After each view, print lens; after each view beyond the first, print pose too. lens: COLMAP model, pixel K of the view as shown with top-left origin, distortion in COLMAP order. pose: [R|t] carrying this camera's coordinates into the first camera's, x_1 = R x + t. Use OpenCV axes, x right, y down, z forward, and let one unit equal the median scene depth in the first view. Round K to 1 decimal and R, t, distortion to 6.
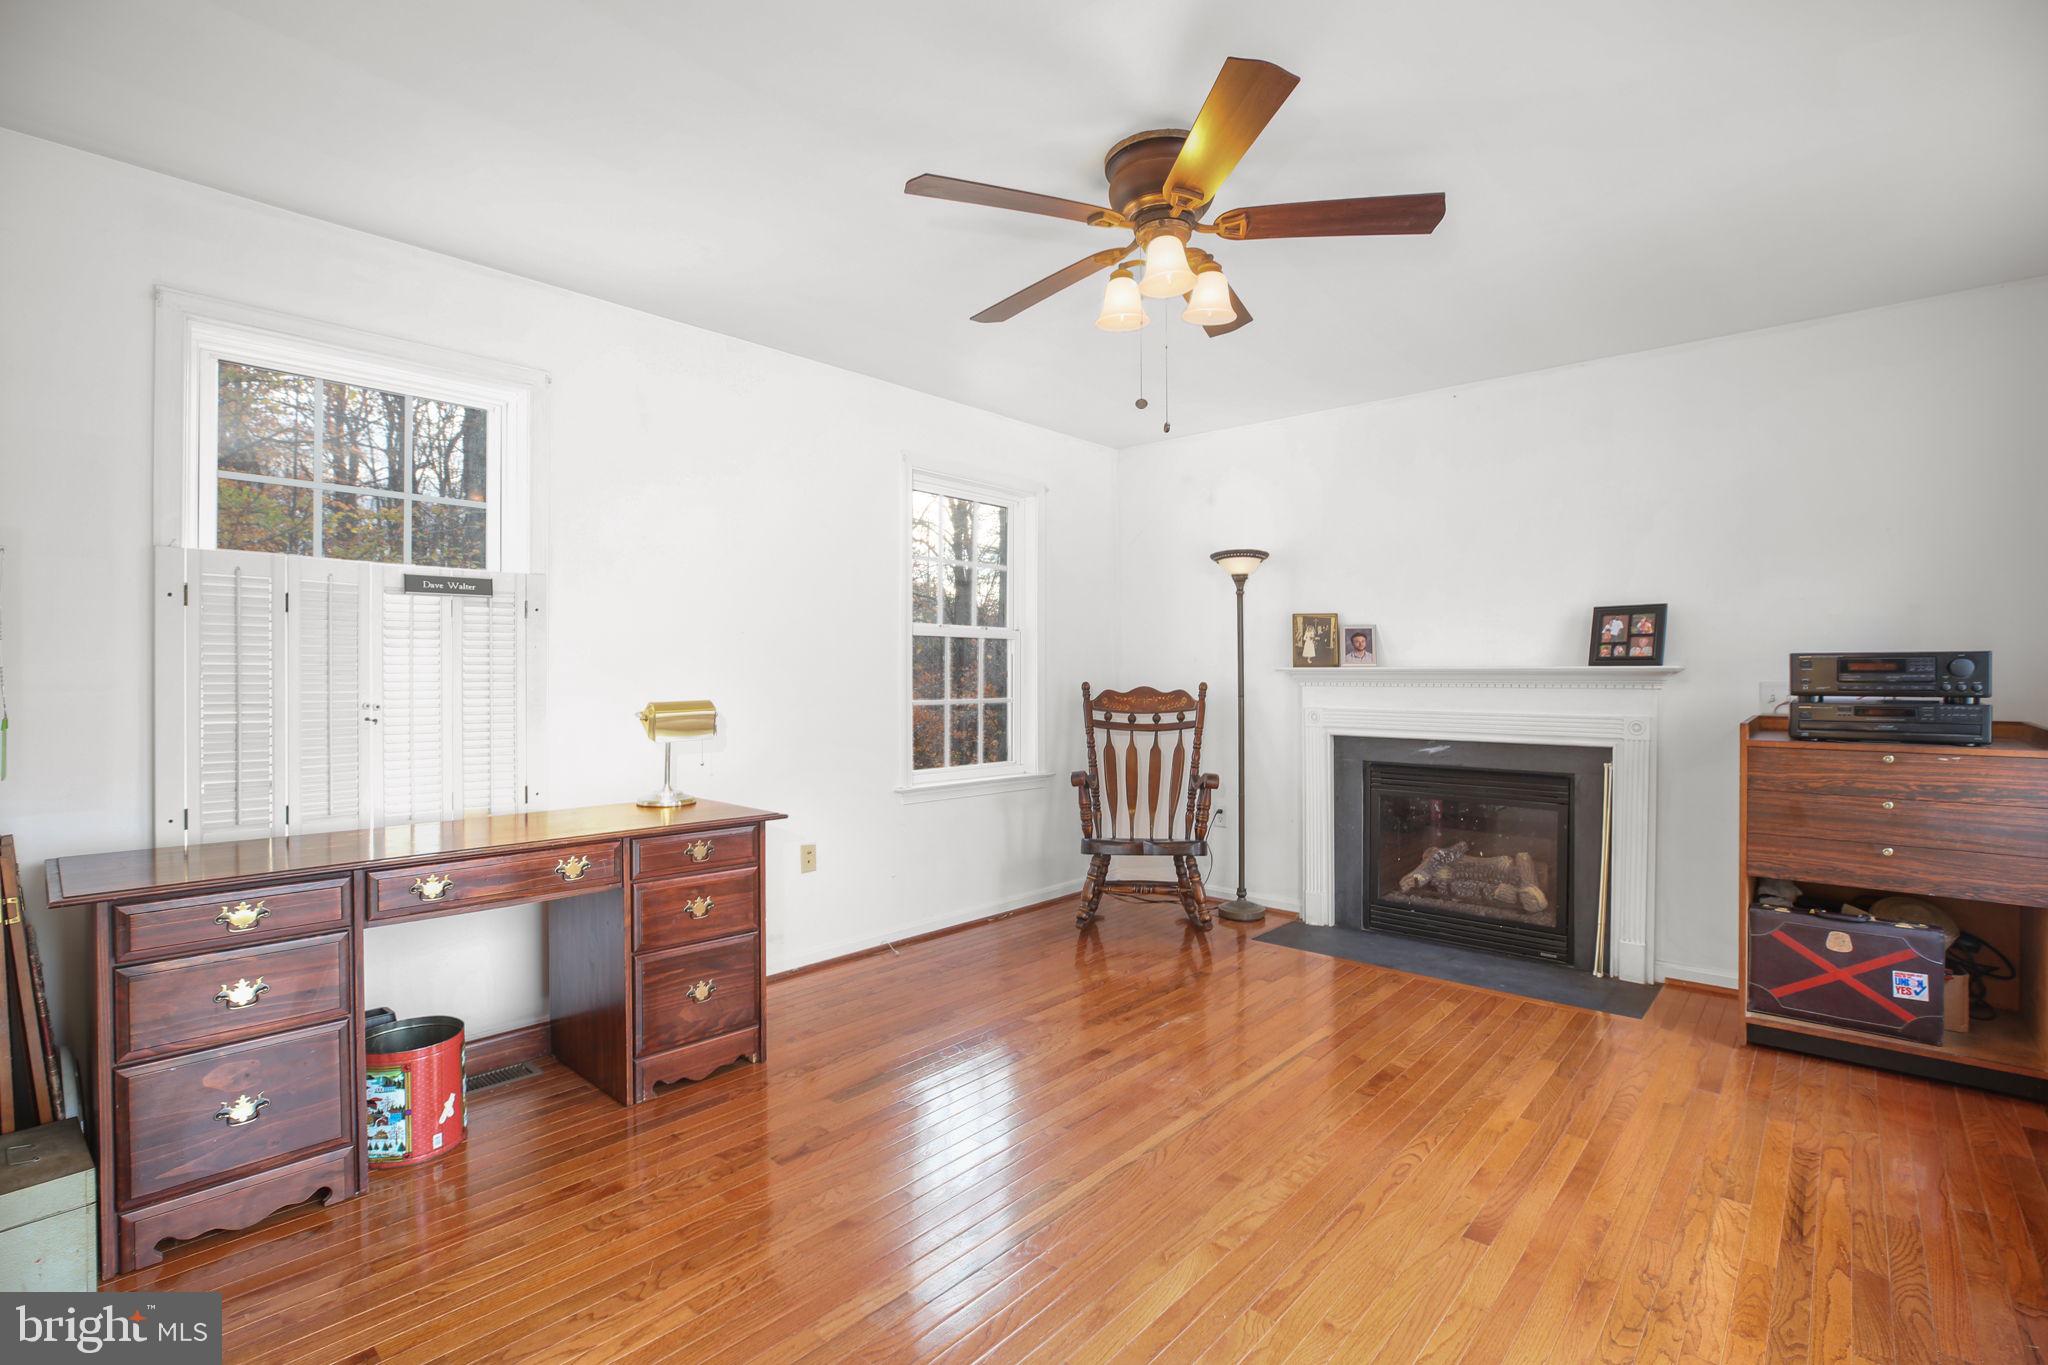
lens RADIAL K [[941.2, 0, 1020.3], [0, 941.2, 690.0], [0, 0, 1]] dist [-0.019494, 0.000433]
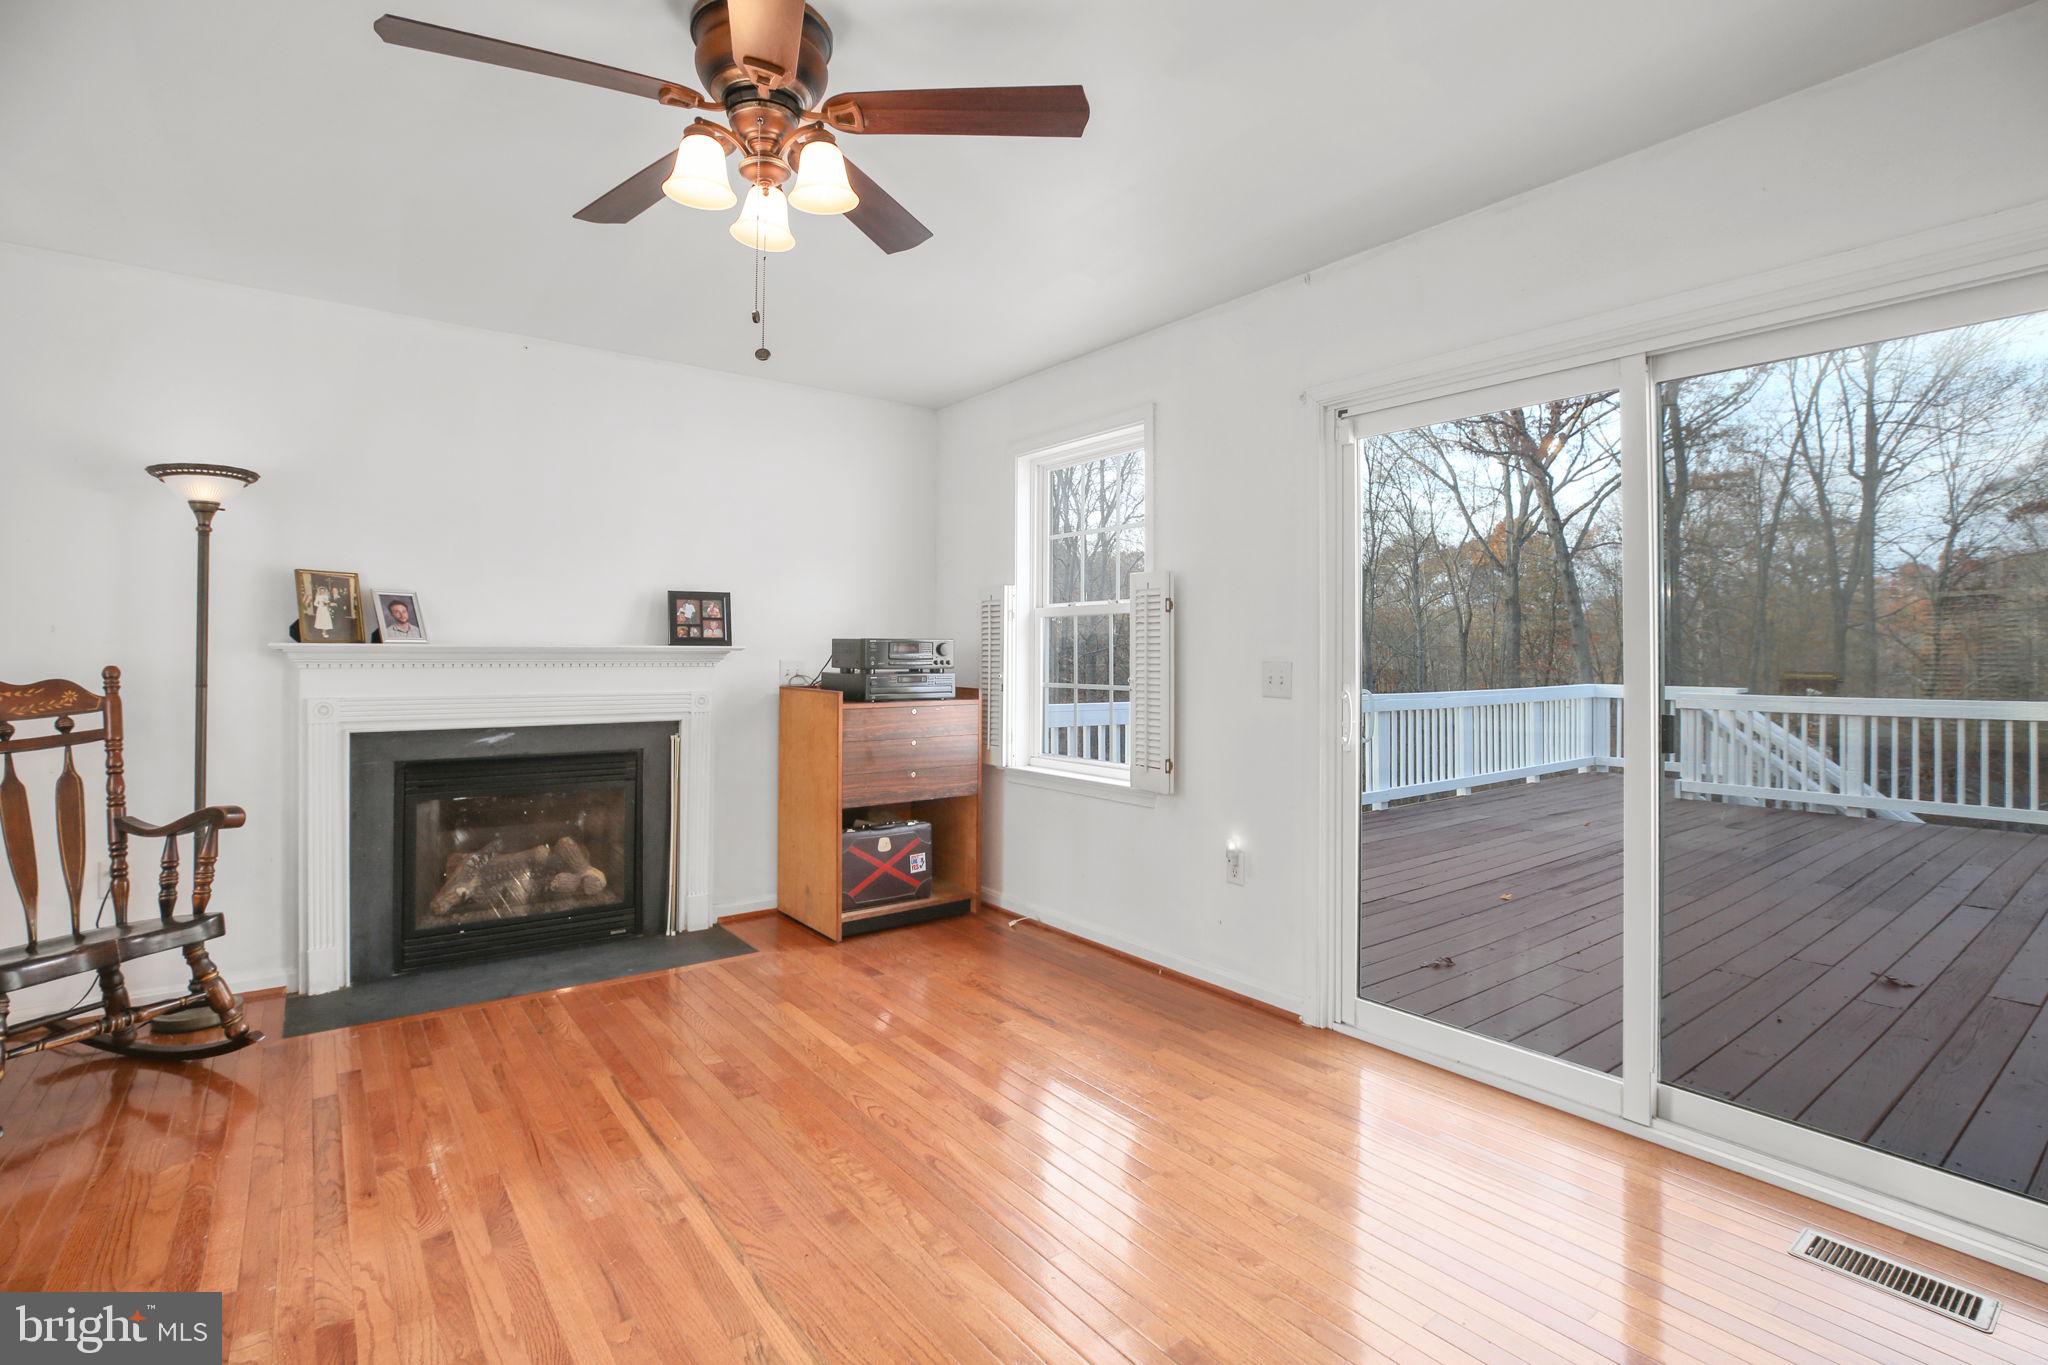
lens RADIAL K [[960.6, 0, 1032.9], [0, 960.6, 647.4], [0, 0, 1]] dist [-0.036302, 0.000353]
pose [[0.181345, 0.006518, 0.983398, -0.386350], [0.014816, 0.999846, -0.009359, -0.007154], [-0.983308, 0.016267, 0.181221, 0.390102]]
